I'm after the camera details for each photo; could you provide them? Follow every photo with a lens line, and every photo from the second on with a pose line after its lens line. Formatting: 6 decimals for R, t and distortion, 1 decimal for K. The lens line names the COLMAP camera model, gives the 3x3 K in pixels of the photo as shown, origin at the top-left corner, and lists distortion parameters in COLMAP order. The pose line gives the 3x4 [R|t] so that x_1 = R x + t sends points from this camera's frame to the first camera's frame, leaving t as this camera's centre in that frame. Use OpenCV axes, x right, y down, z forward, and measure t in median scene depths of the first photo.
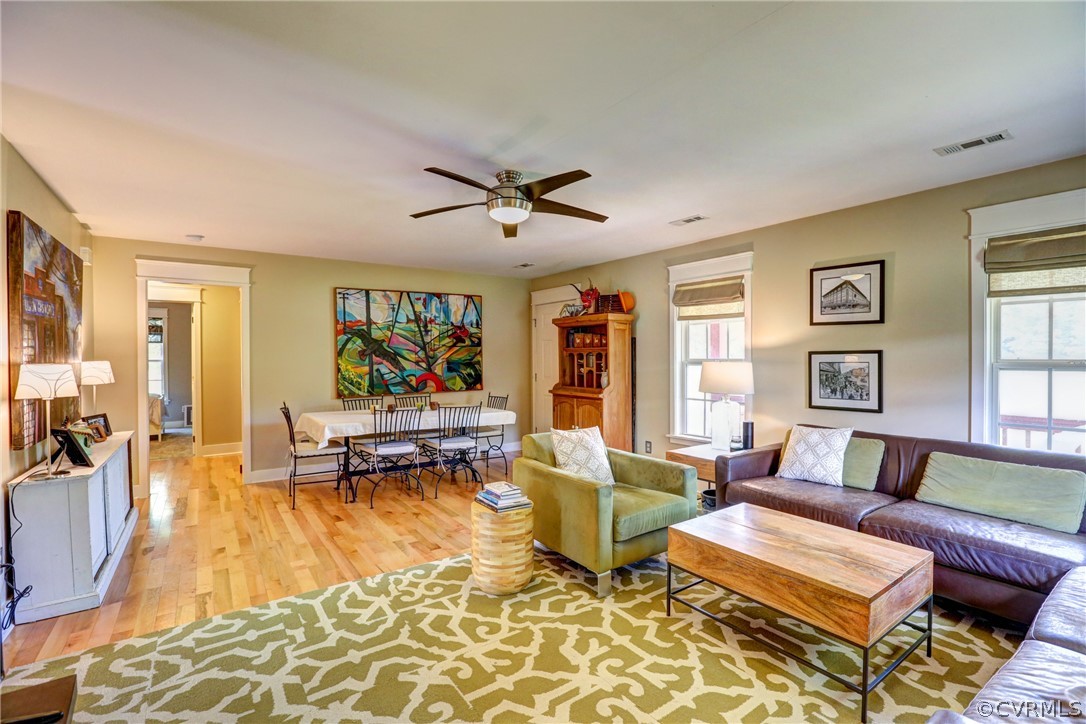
lens RADIAL K [[494.3, 0, 546.7], [0, 494.3, 358.8], [0, 0, 1]] dist [-0.066185, 0.024027]
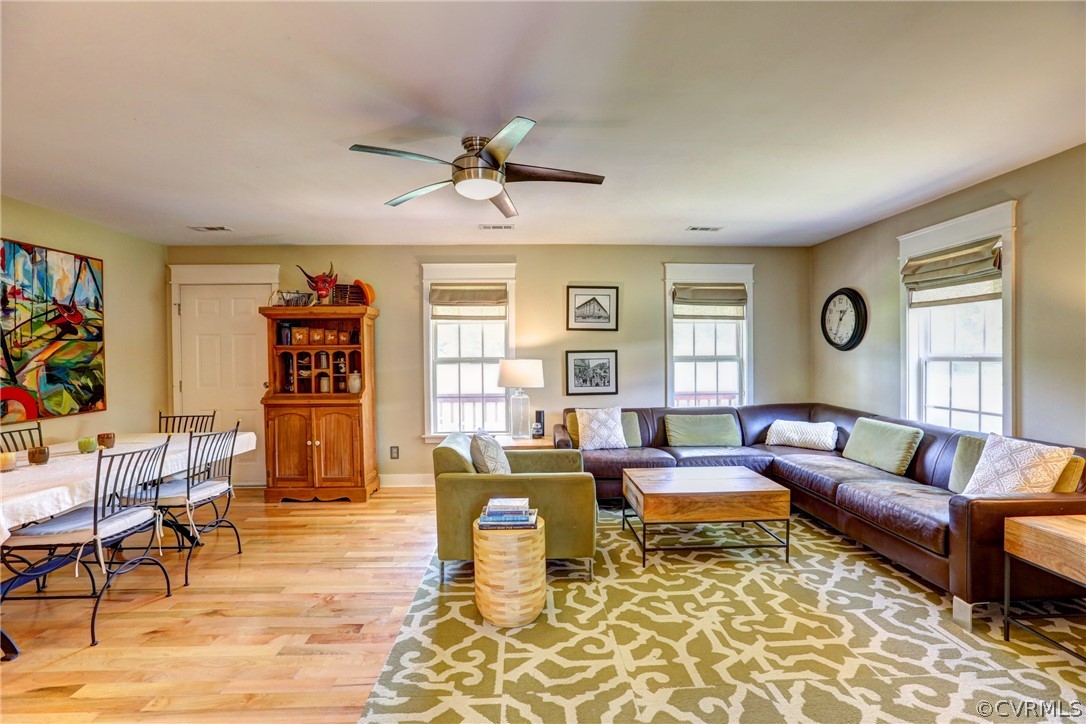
lens RADIAL K [[494.3, 0, 546.7], [0, 494.3, 358.8], [0, 0, 1]] dist [-0.066185, 0.024027]
pose [[0.540413, -0.006818, 0.841372, -0.462319], [0.009237, 0.999955, 0.002170, 0.002130], [-0.841349, 0.006599, 0.540452, 0.277420]]
